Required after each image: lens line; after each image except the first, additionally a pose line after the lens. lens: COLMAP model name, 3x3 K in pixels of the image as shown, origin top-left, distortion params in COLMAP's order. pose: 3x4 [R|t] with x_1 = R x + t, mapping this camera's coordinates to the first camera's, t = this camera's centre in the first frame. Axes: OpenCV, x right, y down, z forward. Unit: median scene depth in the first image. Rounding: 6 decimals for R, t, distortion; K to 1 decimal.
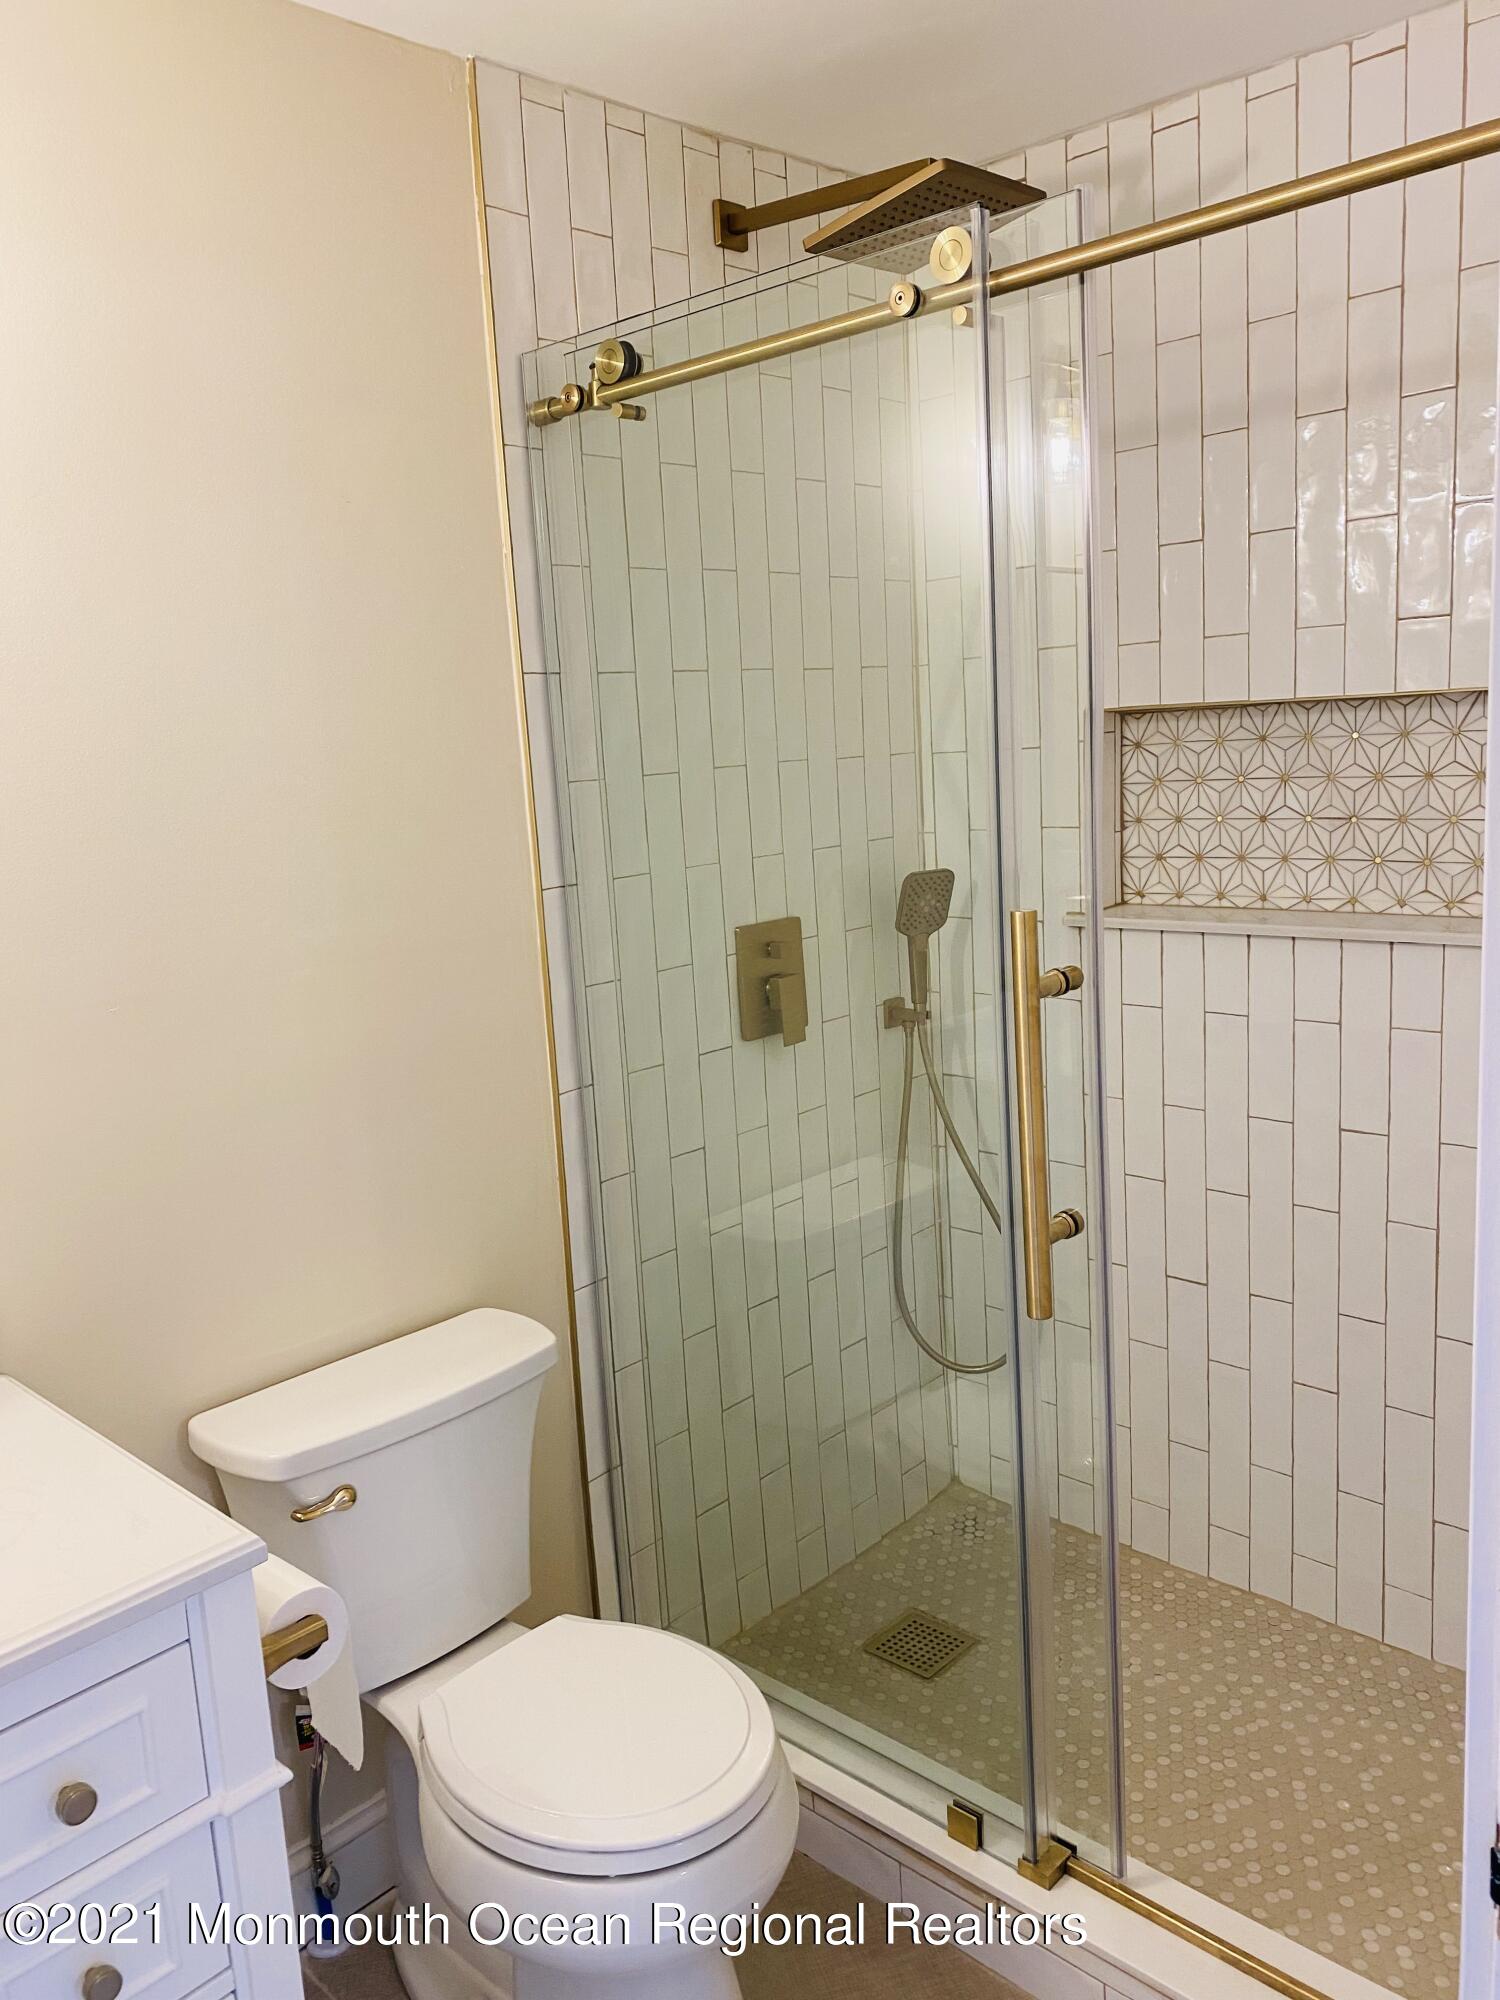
lens RADIAL K [[1535.9, 0, 750.0], [0, 1535.9, 1000.0], [0, 0, 1]] dist [0.023863, -0.008498]
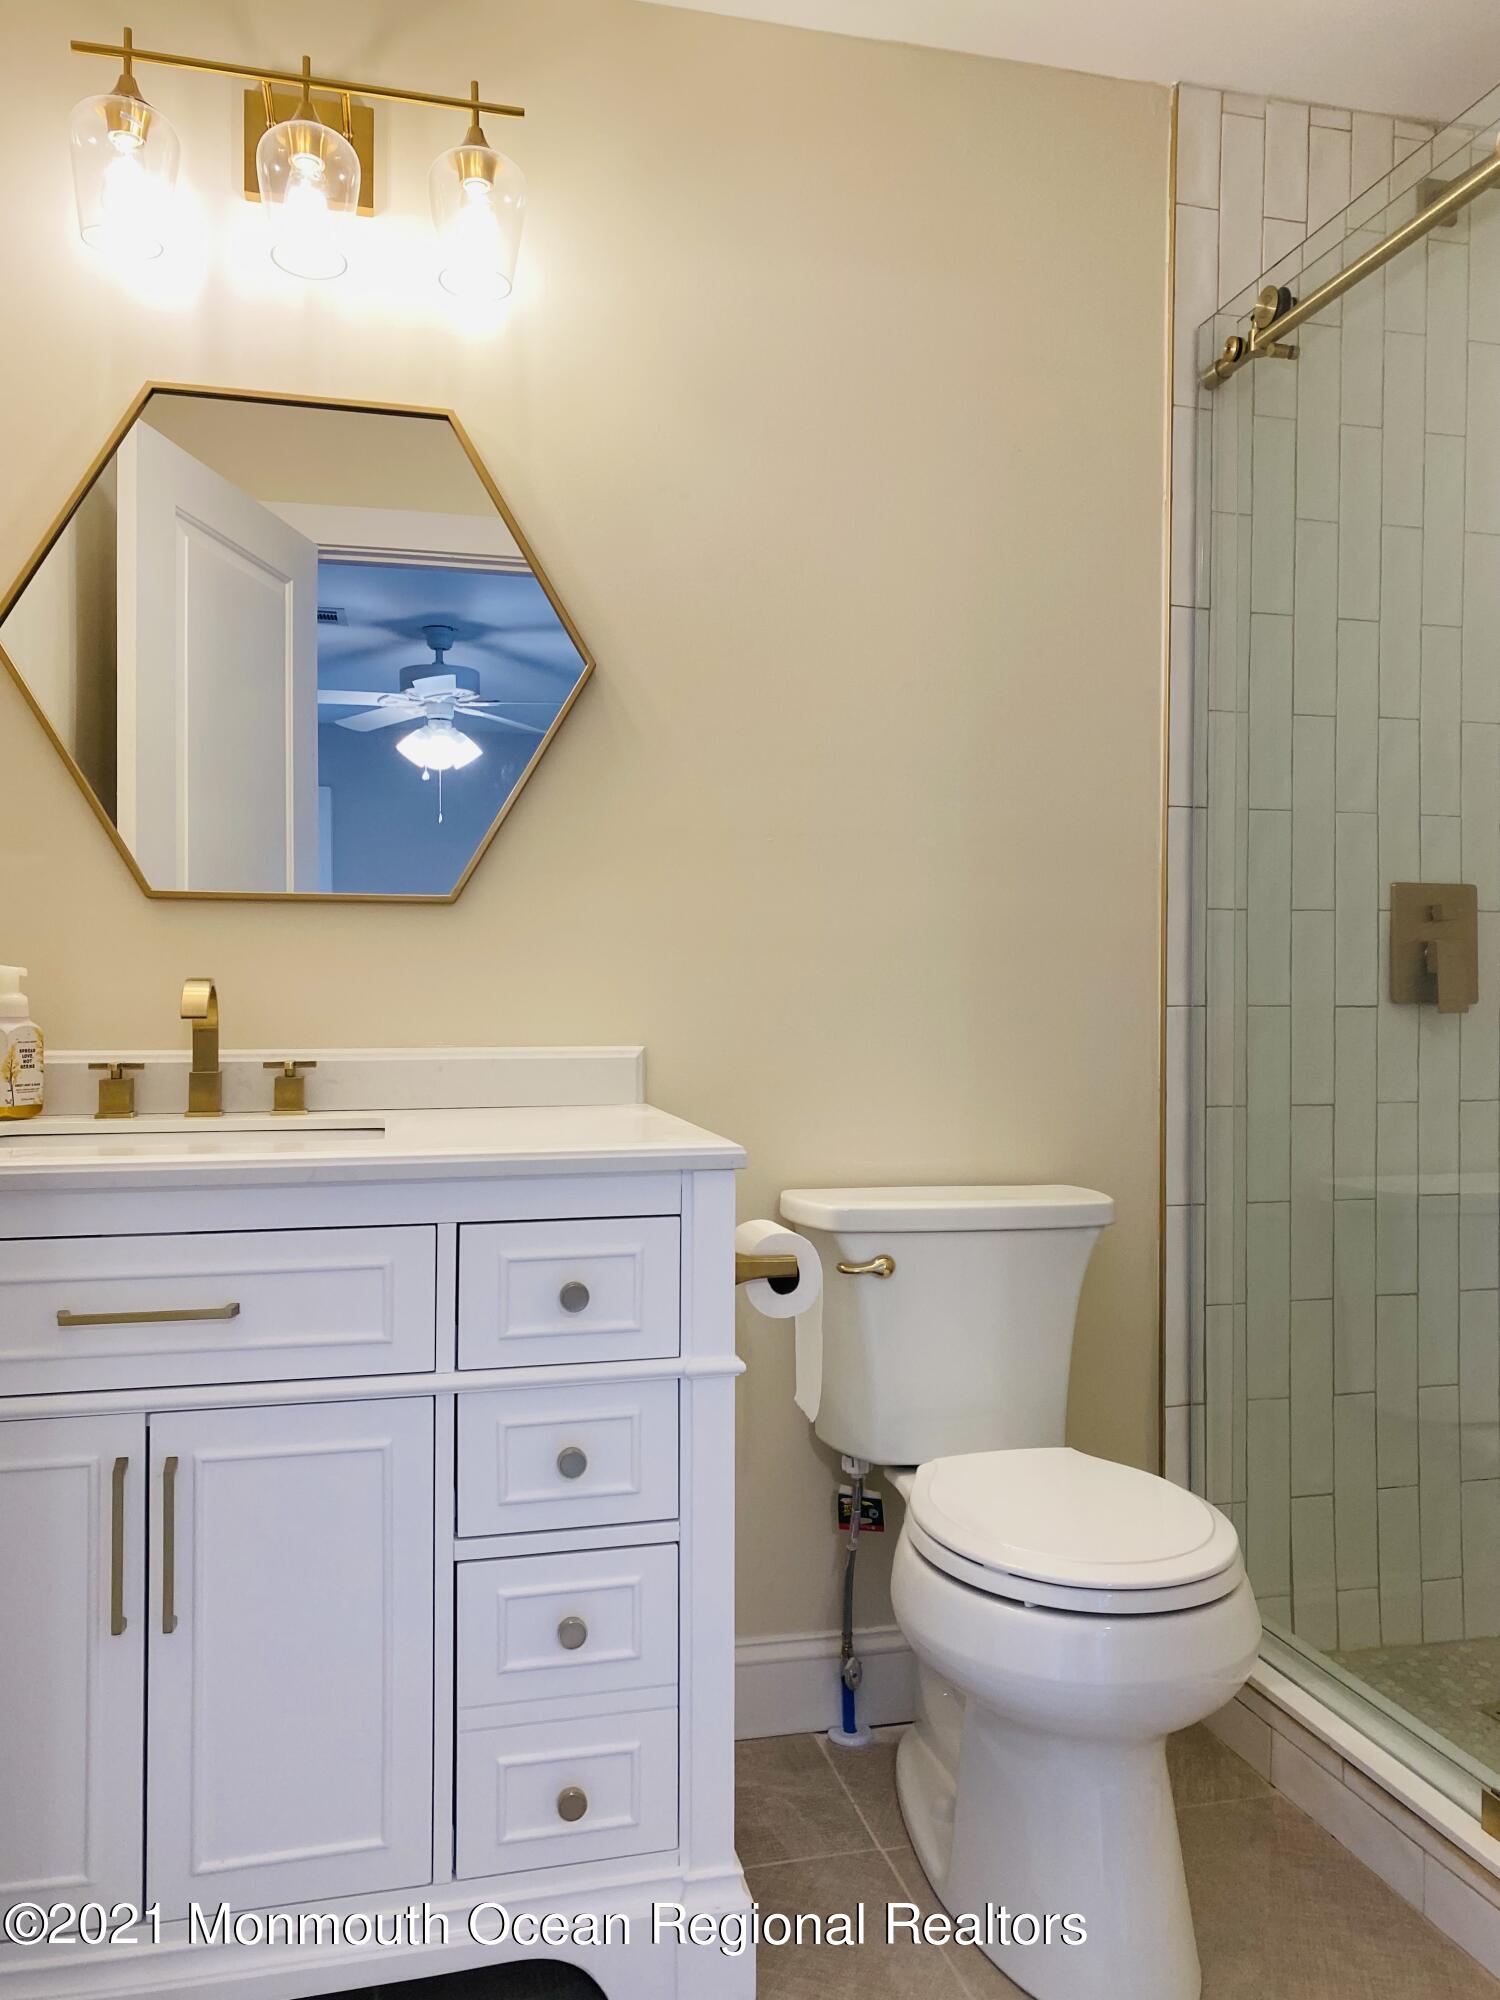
lens RADIAL K [[1535.9, 0, 750.0], [0, 1535.9, 1000.0], [0, 0, 1]] dist [0.023863, -0.008498]
pose [[0.844018, 0.070246, -0.531694, 0.207638], [-0.149331, 0.982961, -0.107183, 0.230116], [0.515105, 0.169863, 0.840127, -0.026372]]
